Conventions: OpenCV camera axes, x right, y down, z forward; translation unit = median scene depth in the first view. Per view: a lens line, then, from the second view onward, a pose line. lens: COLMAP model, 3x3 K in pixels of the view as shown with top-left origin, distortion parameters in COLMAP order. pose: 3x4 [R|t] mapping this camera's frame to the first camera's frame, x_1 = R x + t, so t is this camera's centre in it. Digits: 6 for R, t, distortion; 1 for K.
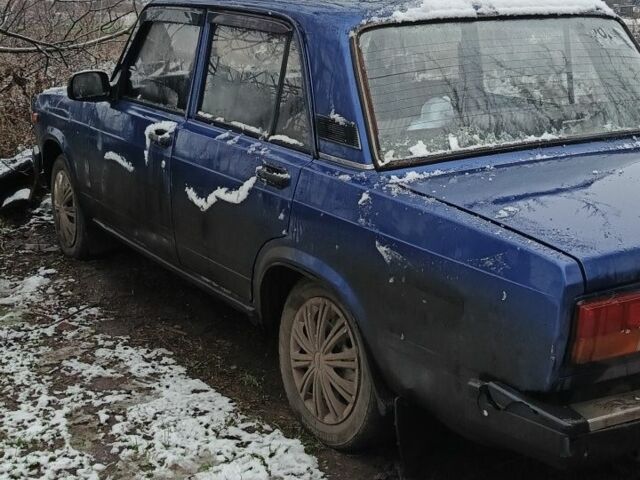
lens RADIAL K [[1054.5, 0, 320.0], [0, 1054.5, 240.0], [0, 0, 1]] dist [0.101842, -0.109732]
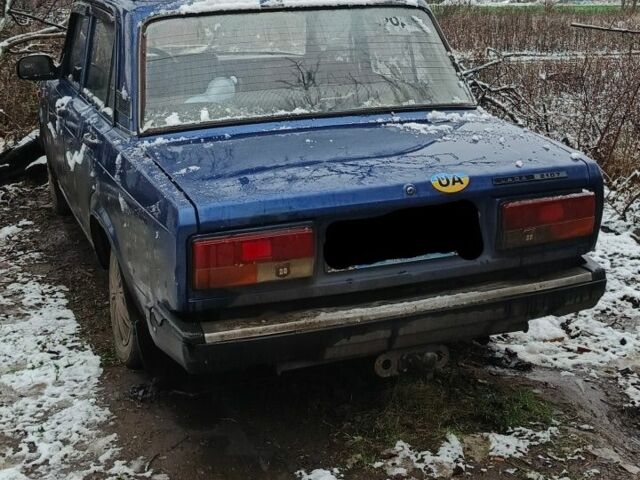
lens RADIAL K [[1054.5, 0, 320.0], [0, 1054.5, 240.0], [0, 0, 1]] dist [0.101842, -0.109732]
pose [[0.976957, 0.033725, -0.210757, 0.496292], [-0.029843, 0.999322, 0.021573, 0.020330], [0.211342, -0.014786, 0.977300, -0.149242]]
